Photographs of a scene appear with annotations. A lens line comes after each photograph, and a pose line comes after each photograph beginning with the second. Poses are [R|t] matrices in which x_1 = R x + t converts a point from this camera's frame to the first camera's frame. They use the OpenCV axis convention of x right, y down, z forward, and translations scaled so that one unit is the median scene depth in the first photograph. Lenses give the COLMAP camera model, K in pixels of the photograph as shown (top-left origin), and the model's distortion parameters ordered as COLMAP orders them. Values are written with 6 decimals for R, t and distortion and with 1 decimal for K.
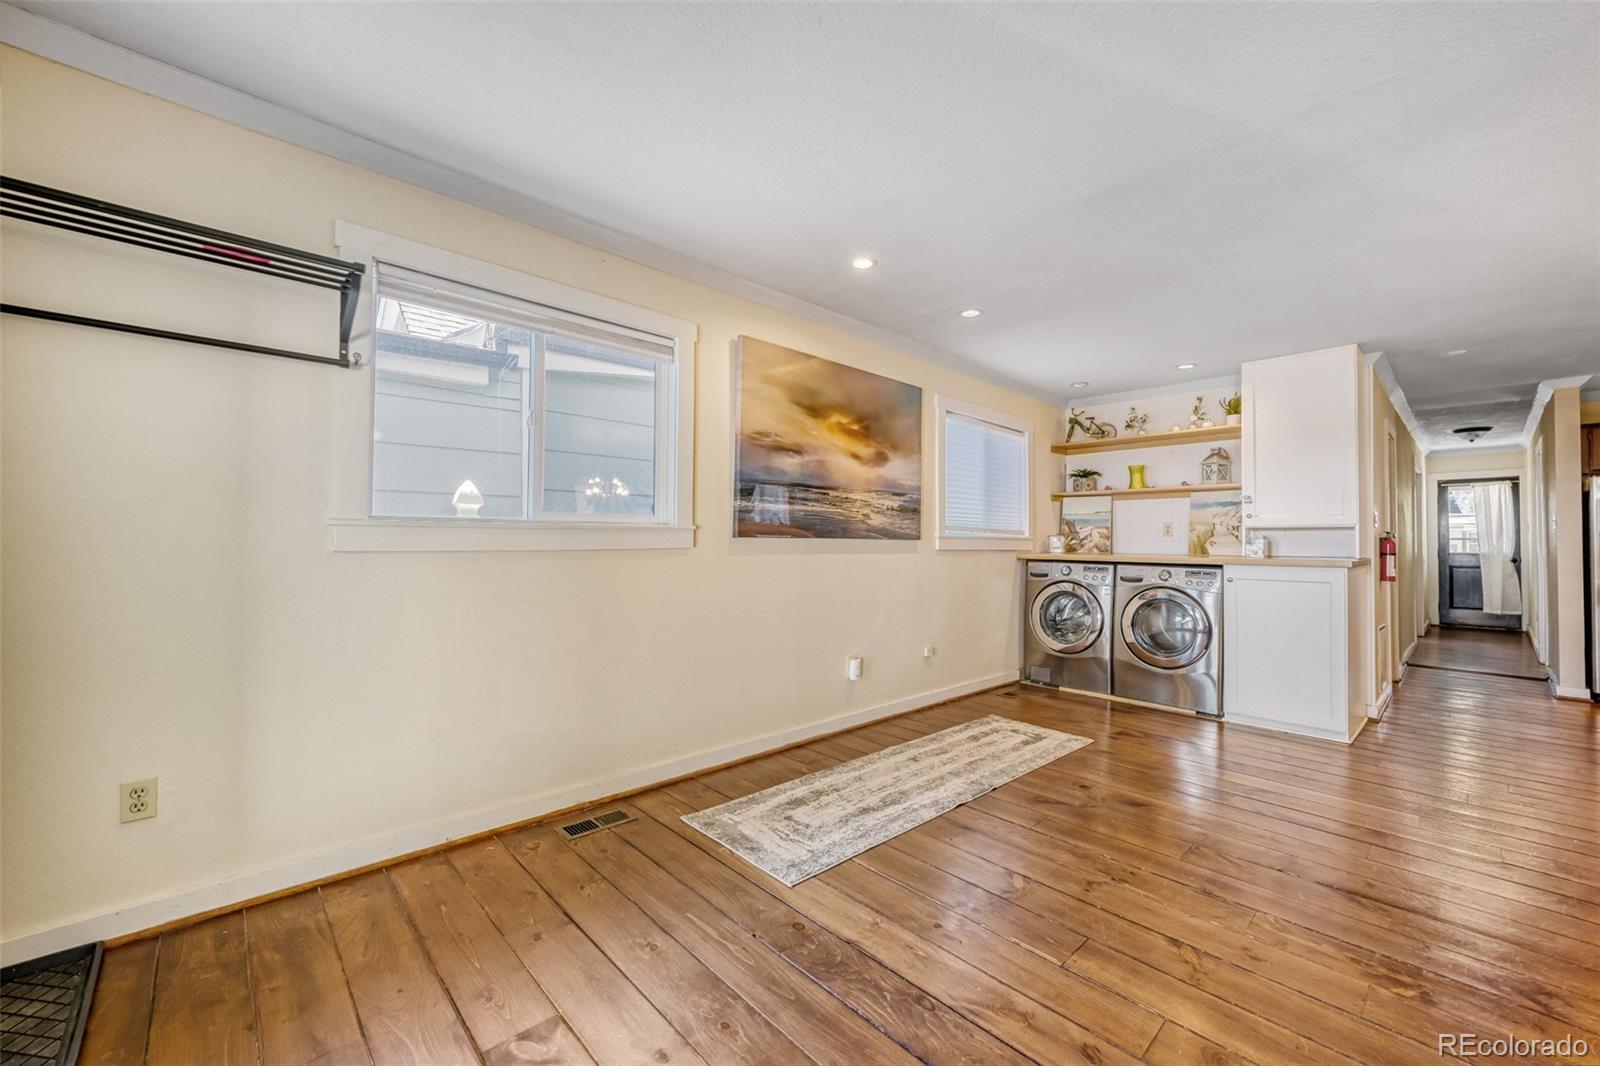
lens RADIAL K [[628.9, 0, 804.9], [0, 628.9, 531.0], [0, 0, 1]] dist [0.000039, -0.000003]
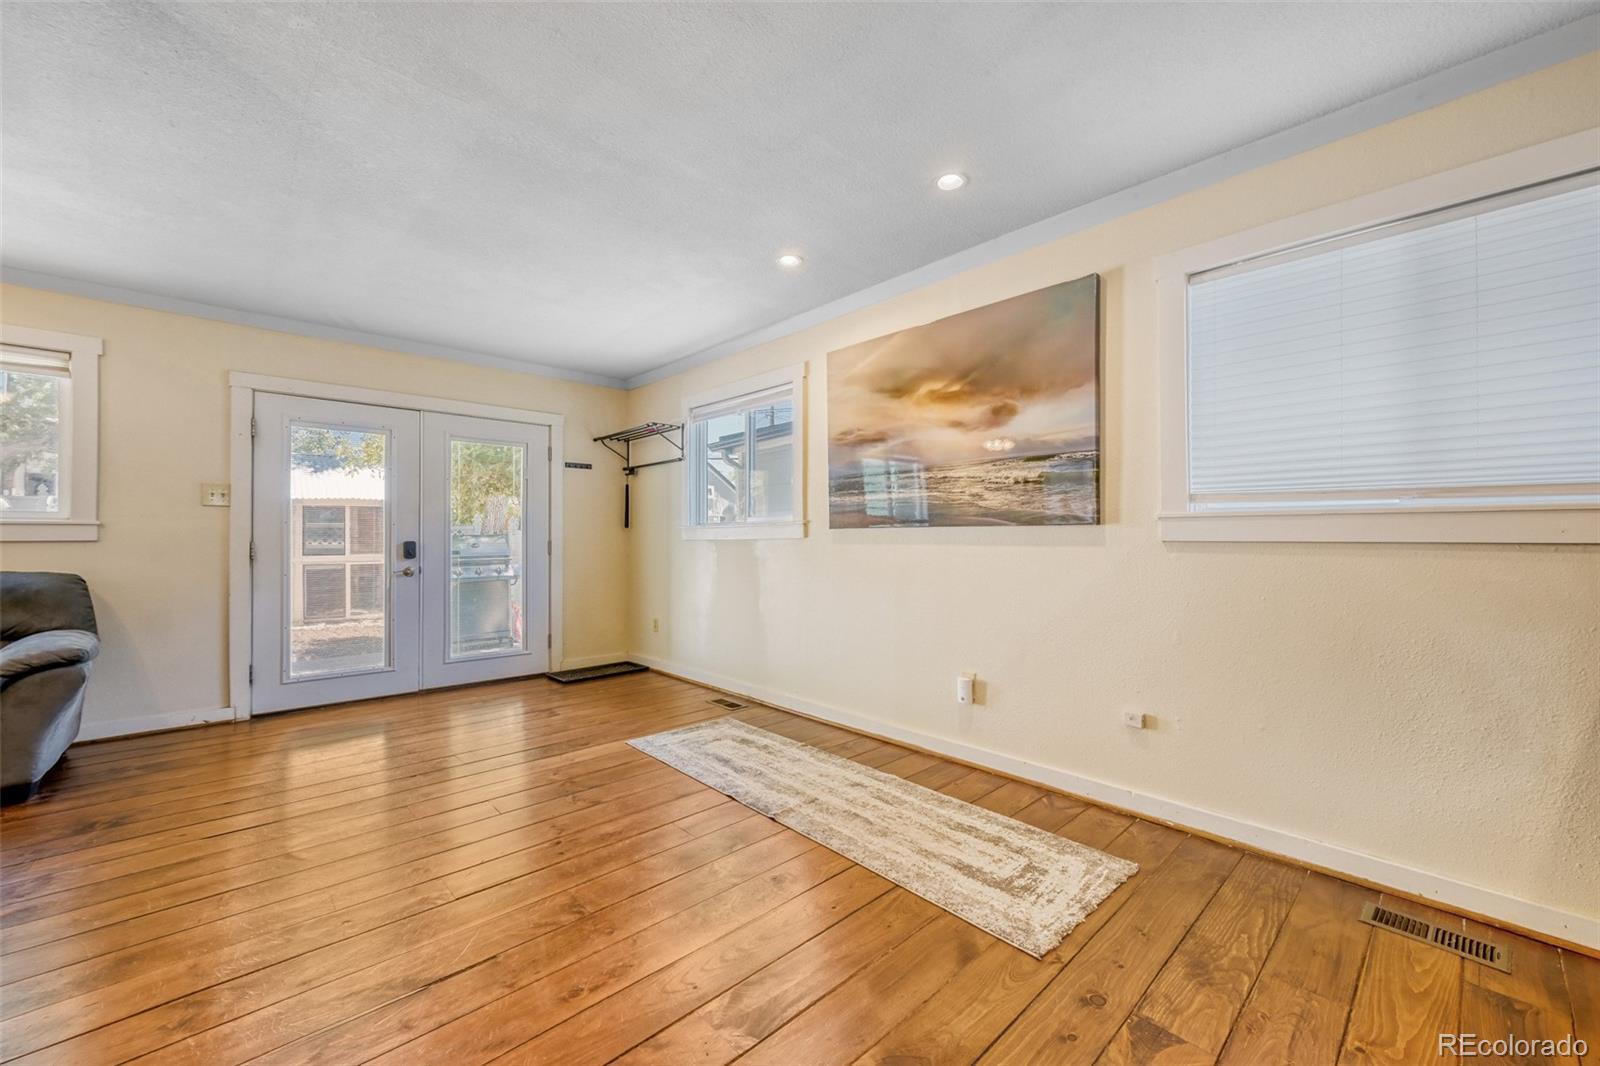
lens RADIAL K [[633.8, 0, 807.2], [0, 633.8, 535.2], [0, 0, 1]] dist [-0.001093, 0.000129]
pose [[-0.001551, -0.014017, -0.999901, 0.897979], [0.016930, 0.999758, -0.014041, 0.032068], [0.999855, -0.016950, -0.001314, 0.816806]]
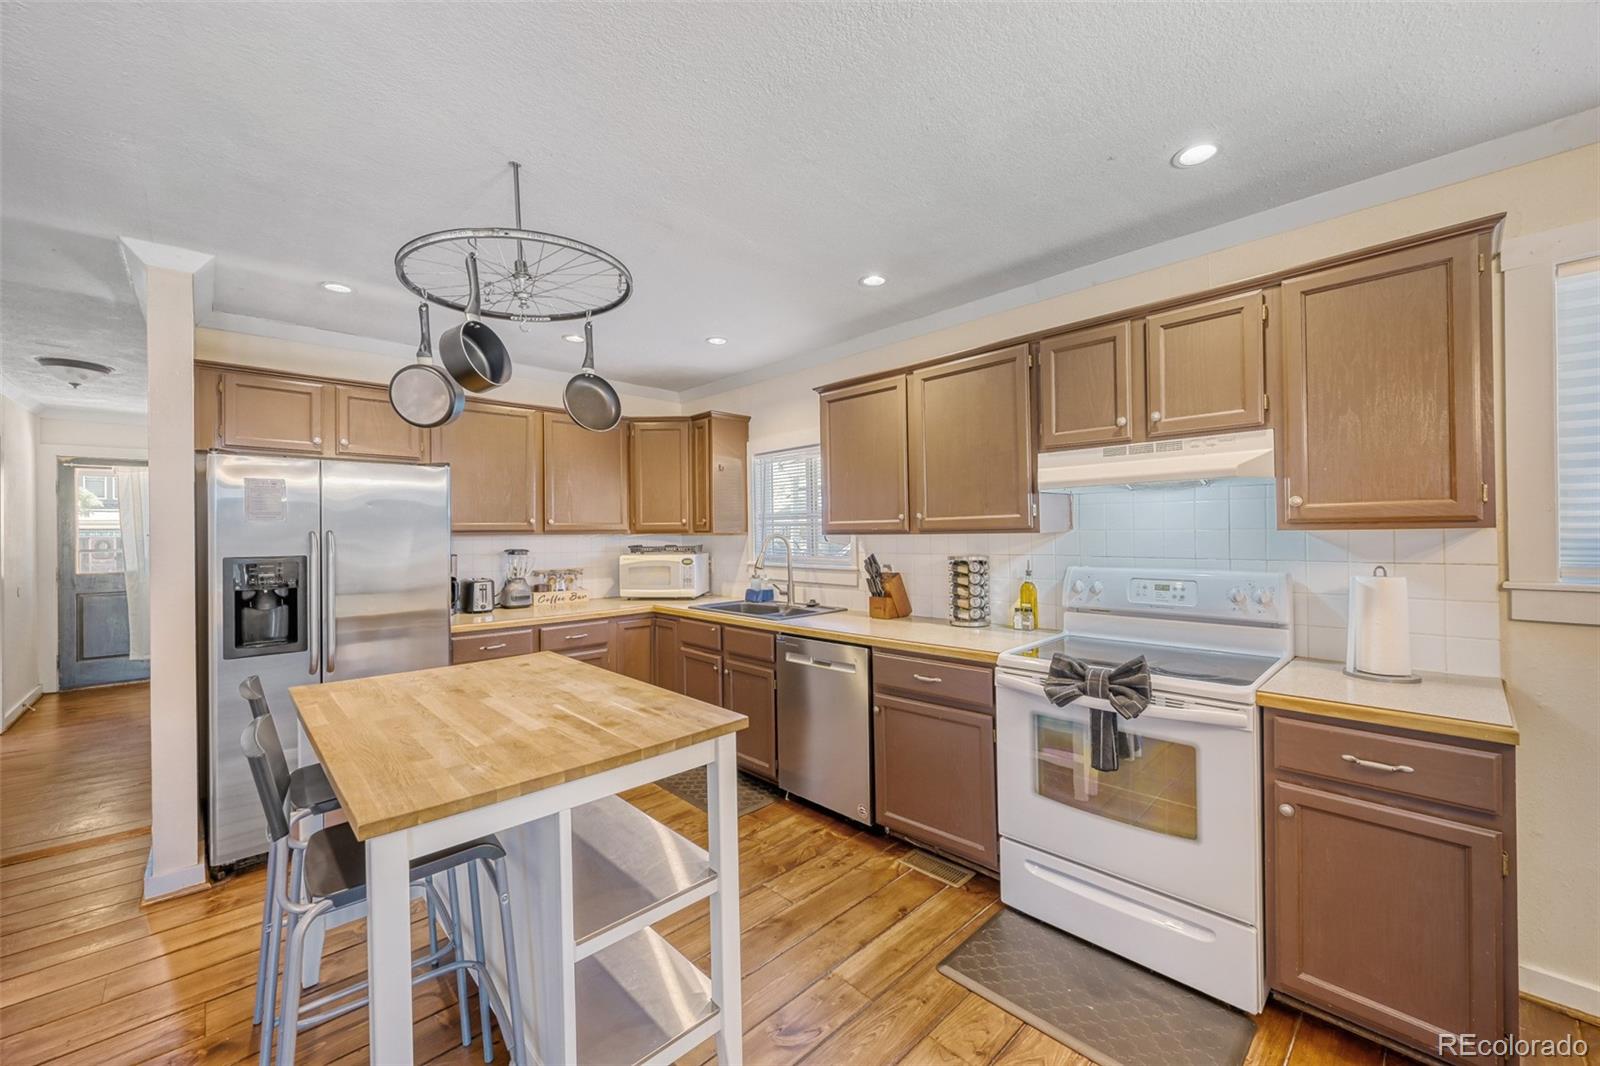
lens RADIAL K [[624.2, 0, 806.1], [0, 624.2, 533.2], [0, 0, 1]] dist [0.000042, 0.000220]
pose [[-0.008817, -0.003776, 0.999954, 0.929098], [-0.007452, 0.999965, 0.003710, -0.032010], [-0.999933, -0.007419, -0.008845, 0.650508]]
